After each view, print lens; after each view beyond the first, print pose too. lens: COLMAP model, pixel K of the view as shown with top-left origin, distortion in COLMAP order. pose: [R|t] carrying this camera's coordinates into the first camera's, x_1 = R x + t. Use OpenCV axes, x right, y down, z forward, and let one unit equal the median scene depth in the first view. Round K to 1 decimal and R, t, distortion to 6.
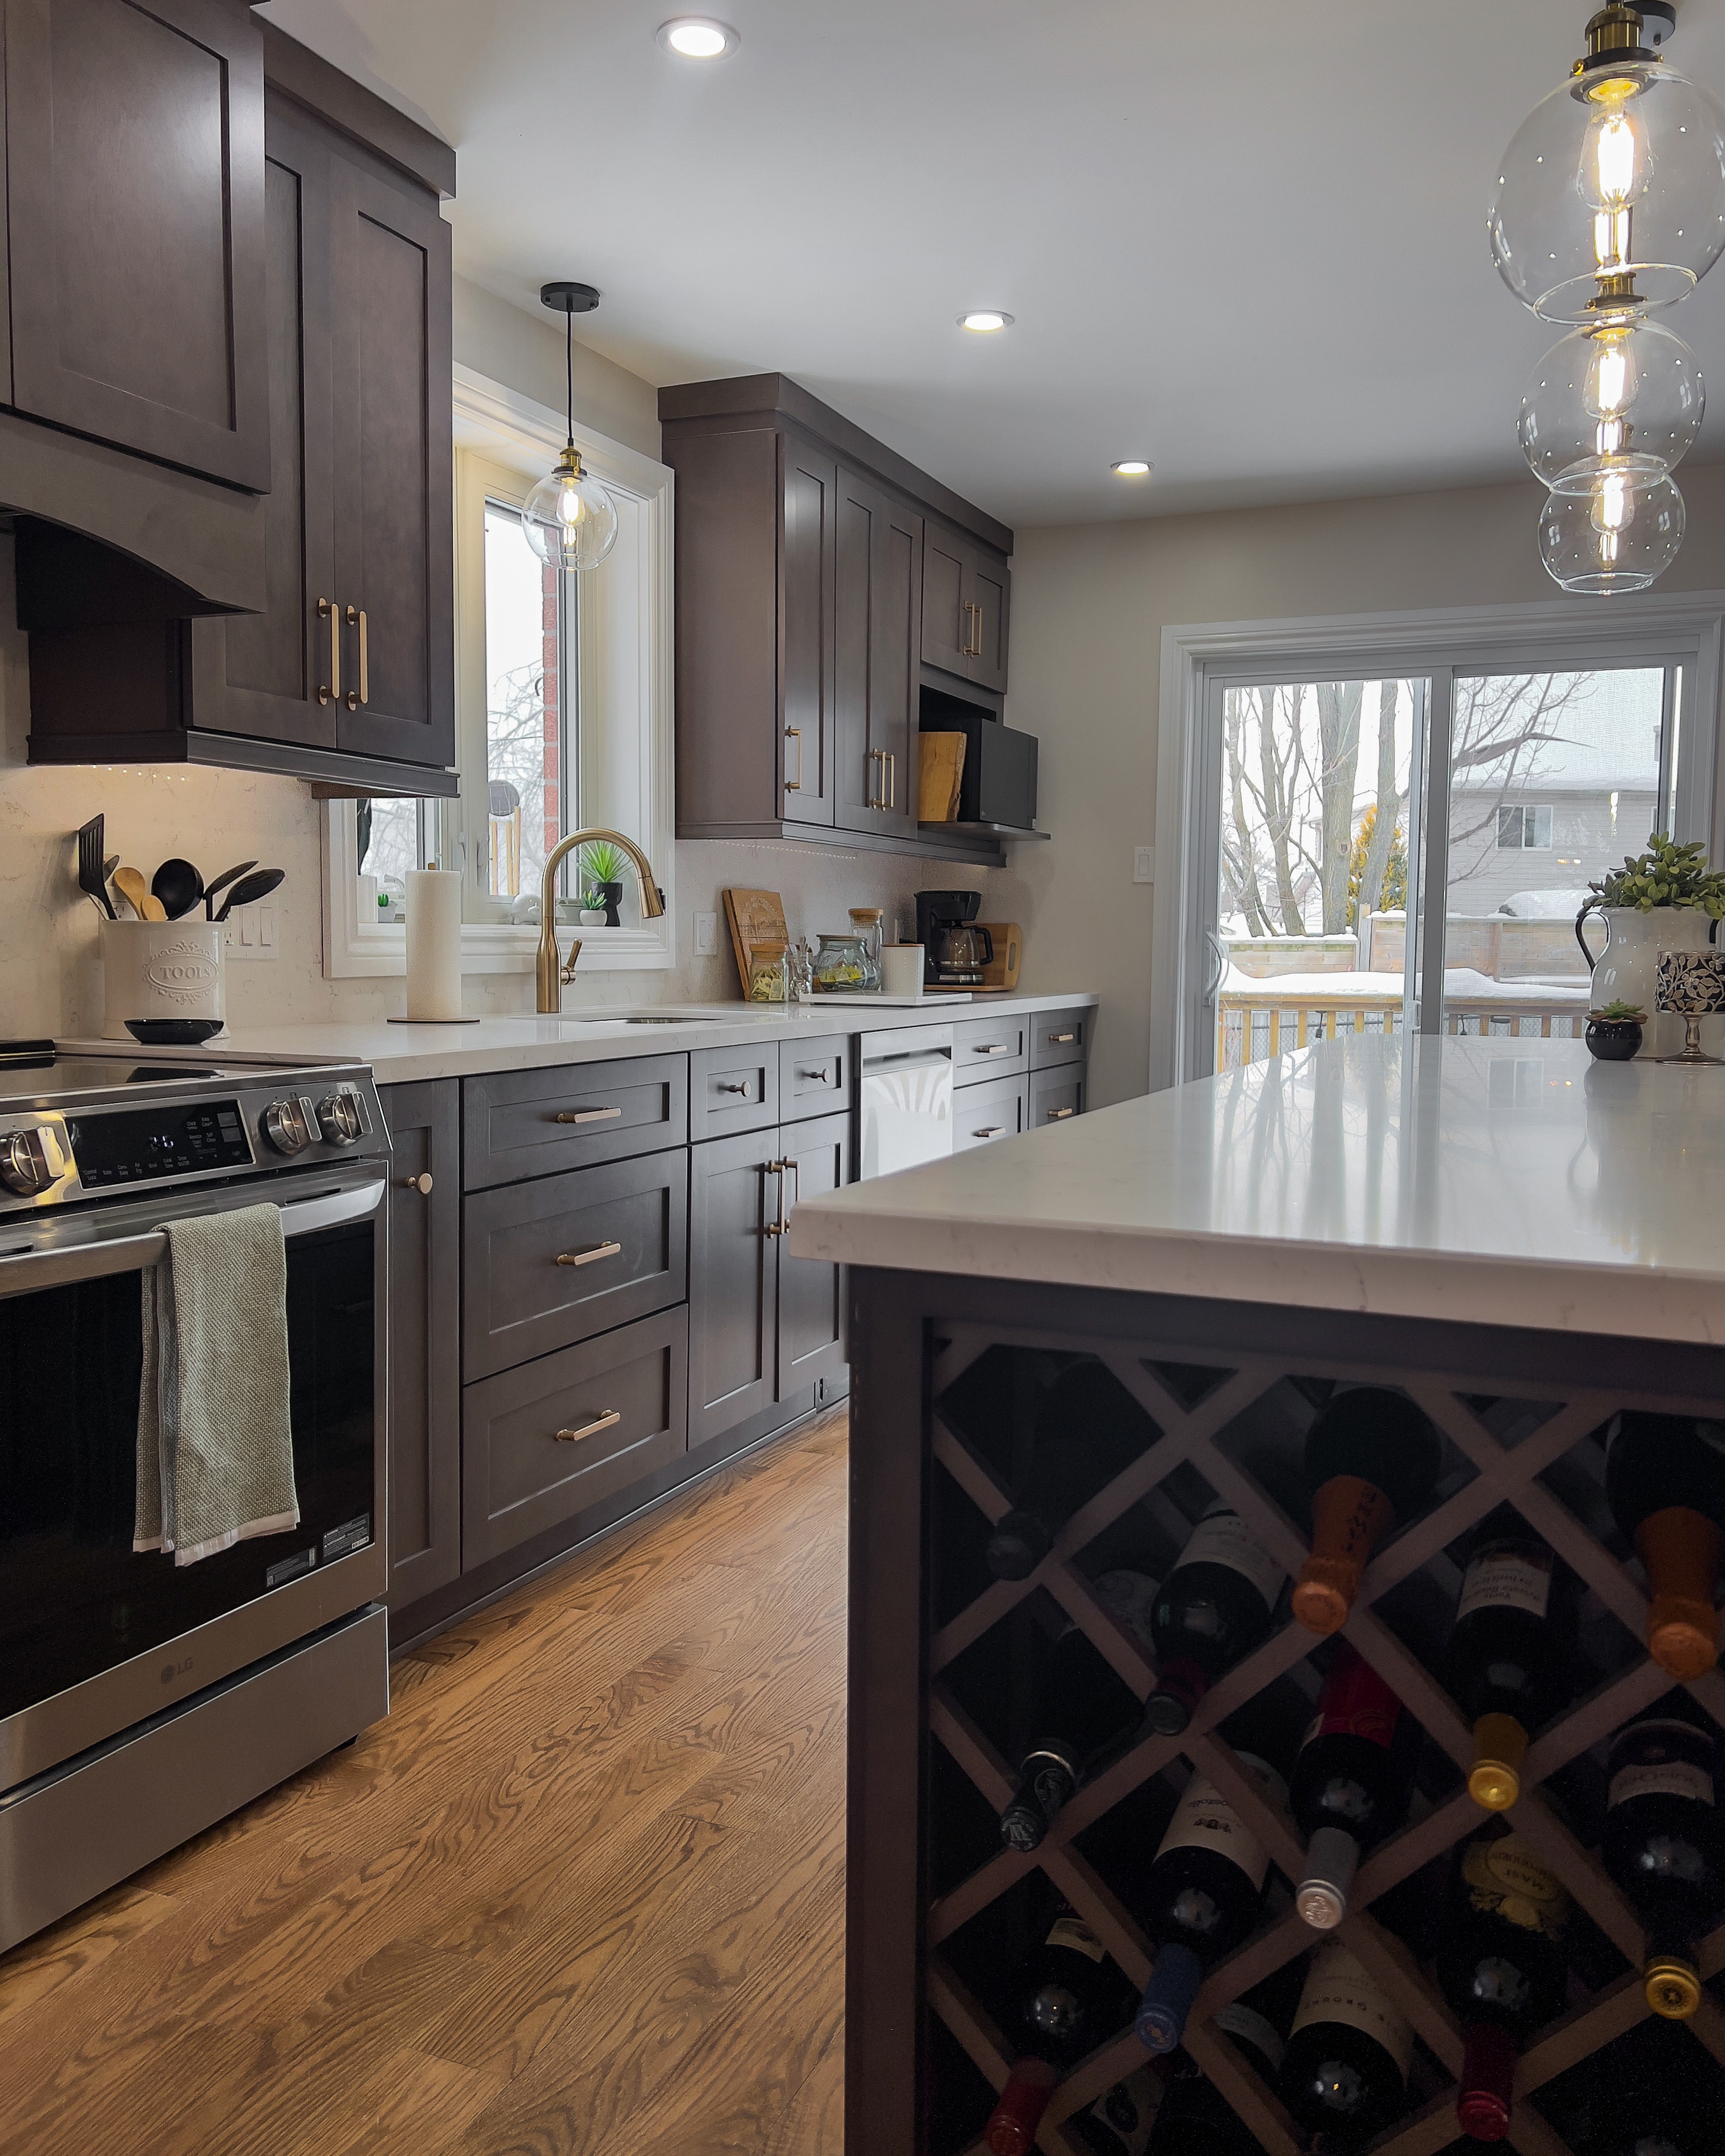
lens RADIAL K [[1741.1, 0, 881.6], [0, 1741.1, 1073.2], [0, 0, 1]] dist [0.059920, -0.069624]
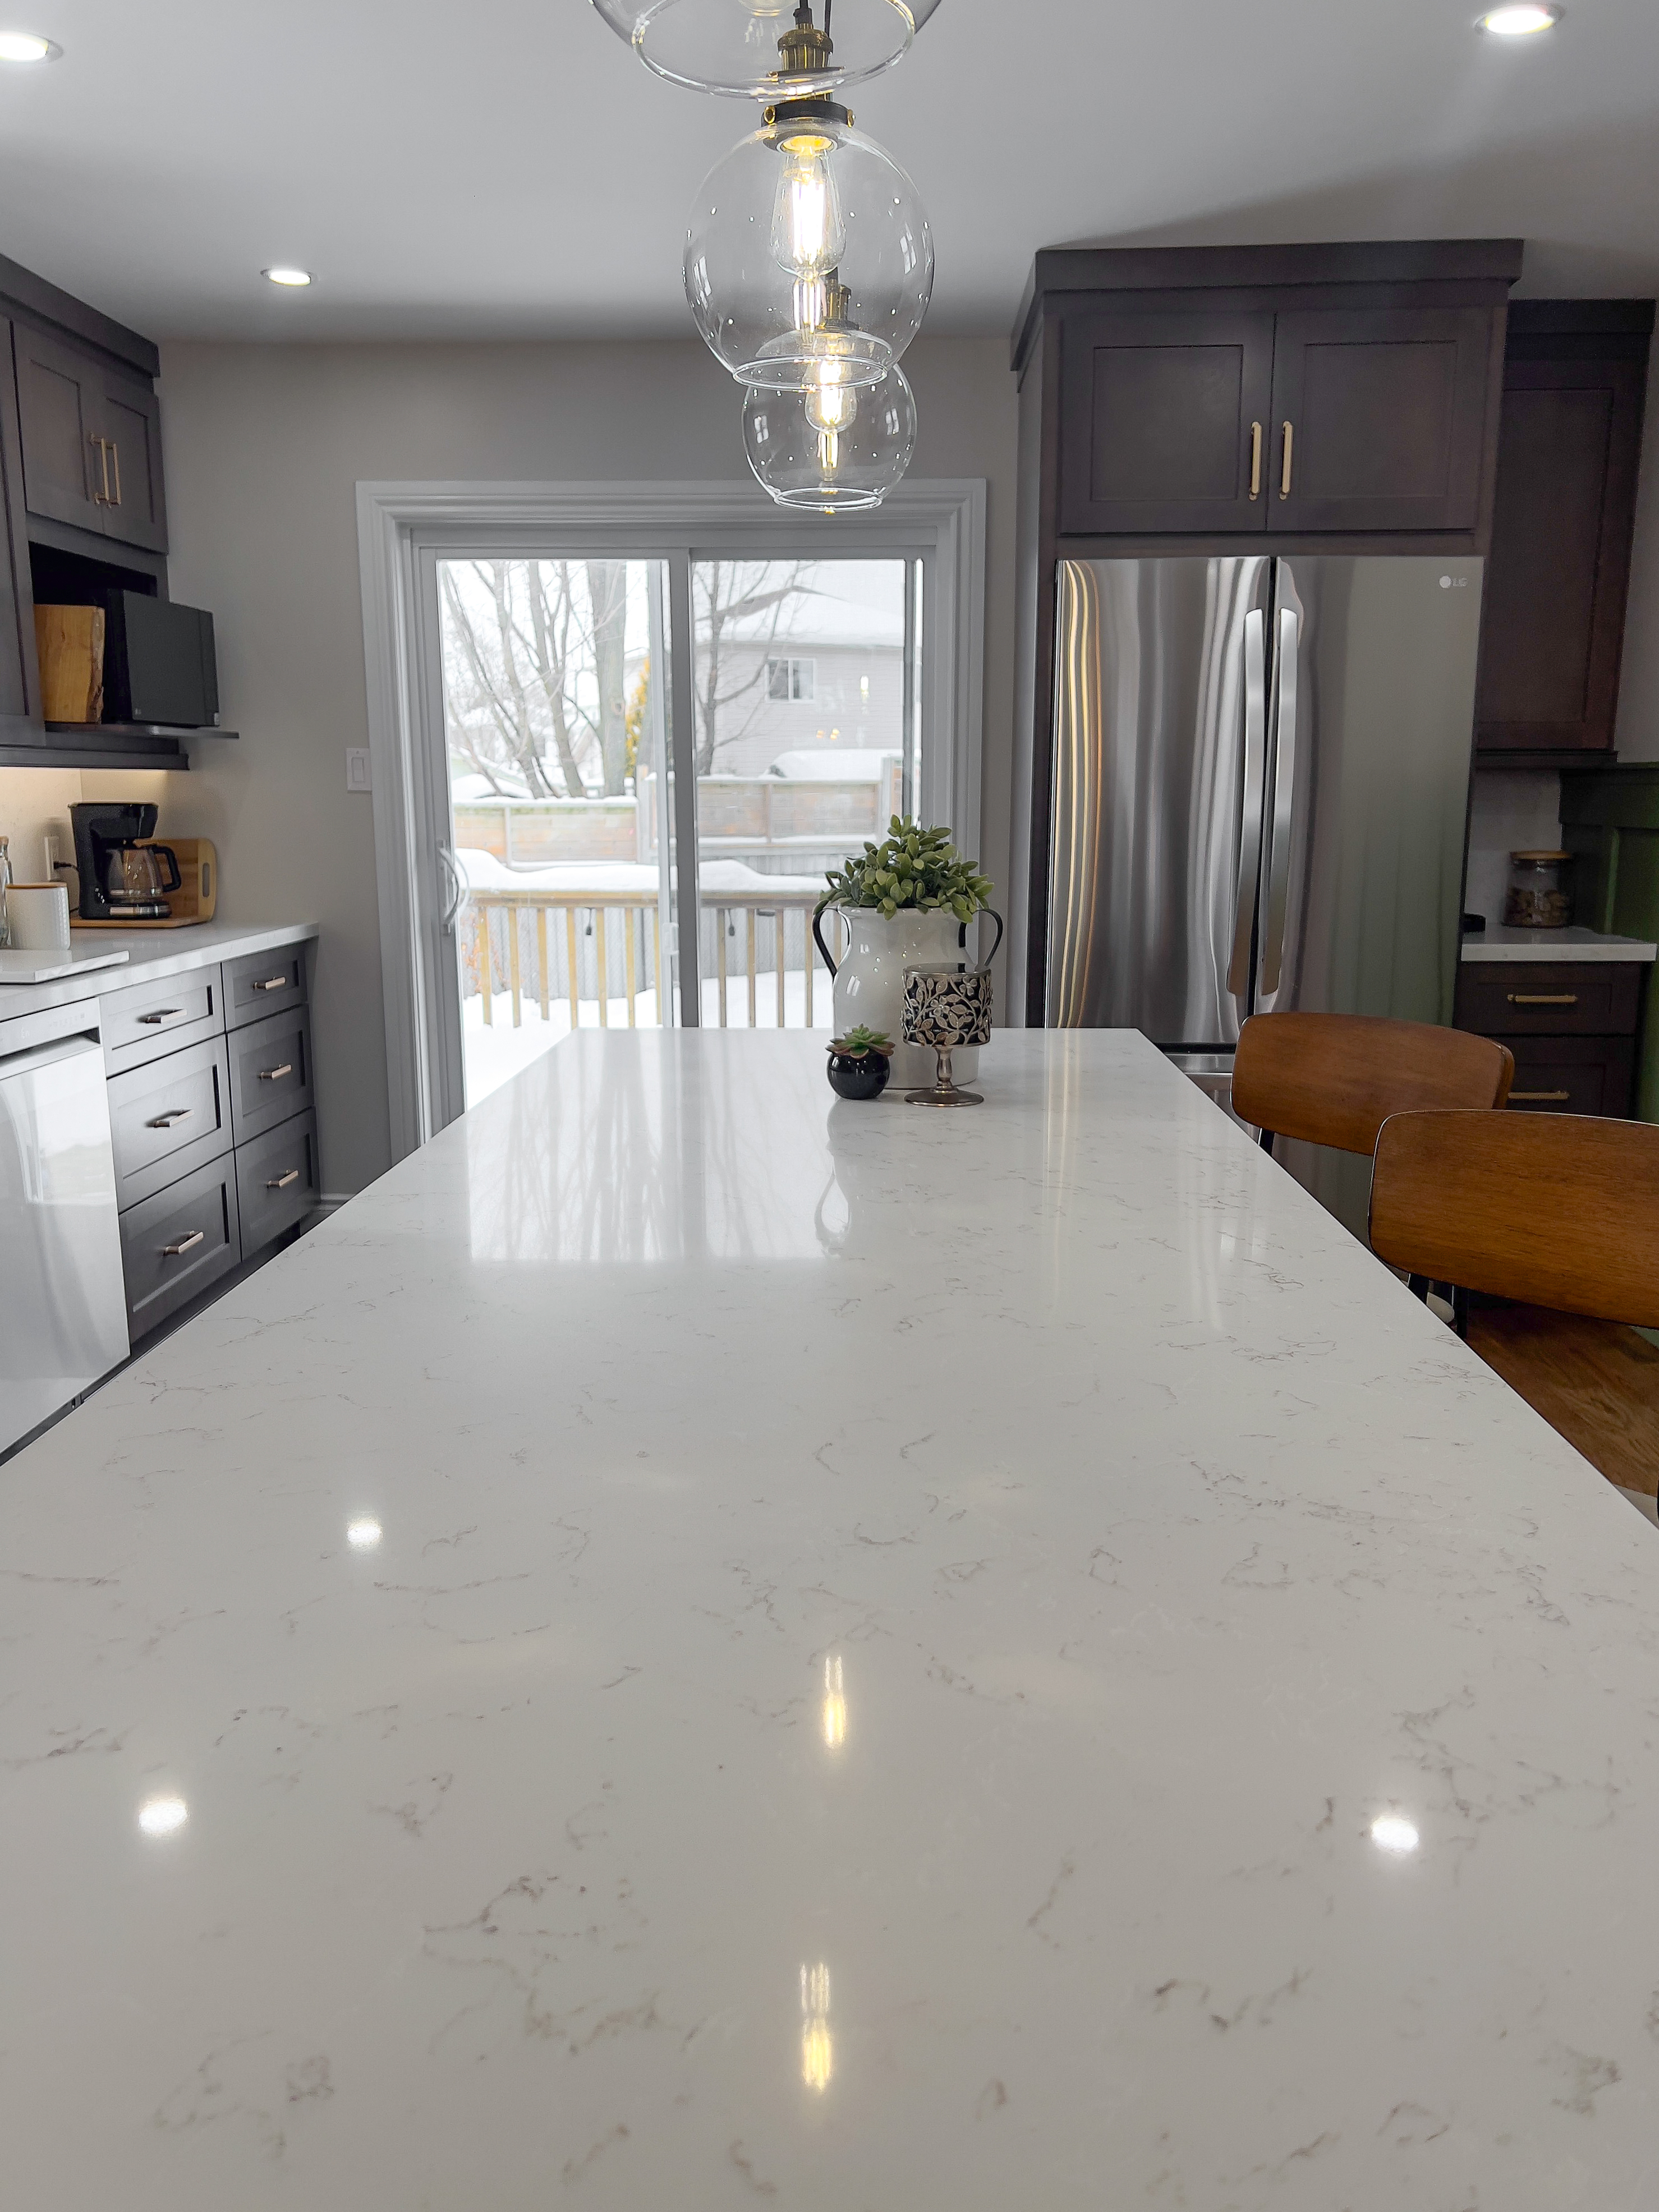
lens RADIAL K [[1691.9, 0, 833.8], [0, 1691.9, 1124.4], [0, 0, 1]] dist [0.088159, -0.146553]
pose [[0.932042, -0.080799, 0.353227, 0.088130], [0.036659, 0.990846, 0.129922, -0.072240], [-0.360491, -0.108143, 0.926473, 0.189242]]
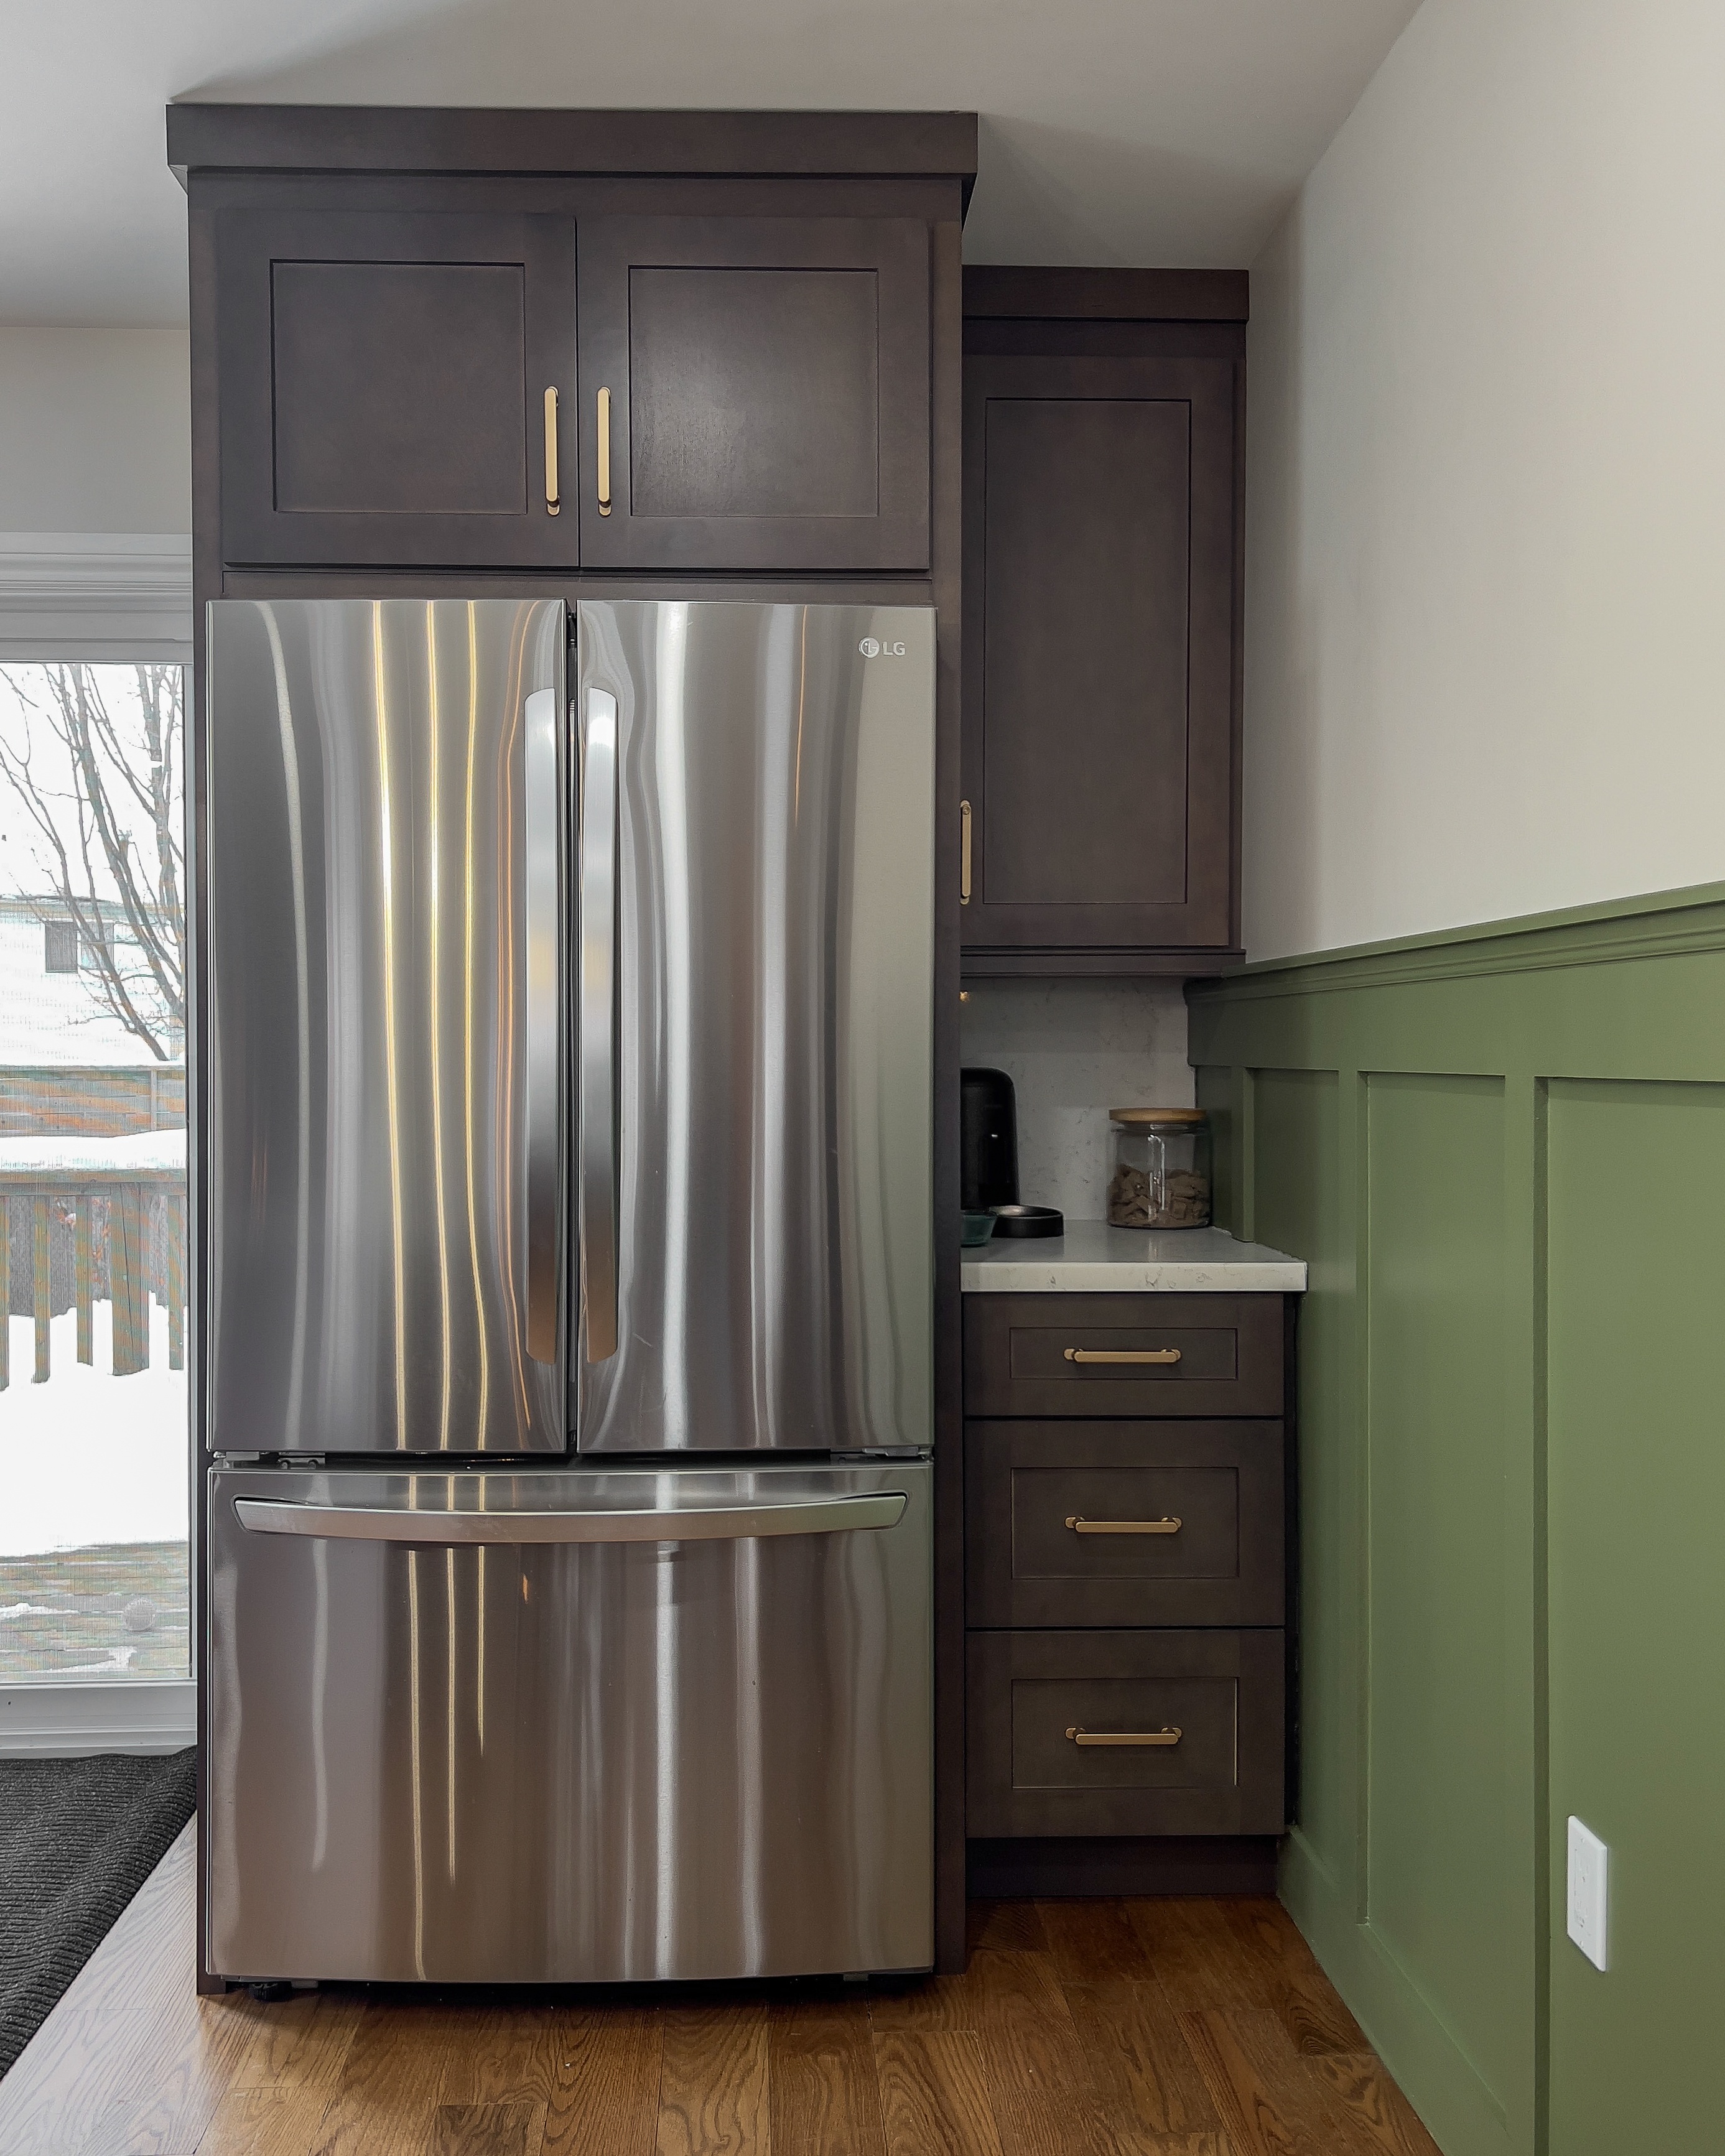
lens RADIAL K [[1880.0, 0, 820.8], [0, 1880.0, 1089.3], [0, 0, 1]] dist [0.114413, -0.224205]
pose [[0.907243, -0.018181, 0.420213, 0.510556], [0.041139, 0.998111, -0.045634, -0.064497], [-0.418590, 0.058688, 0.906277, 0.454273]]
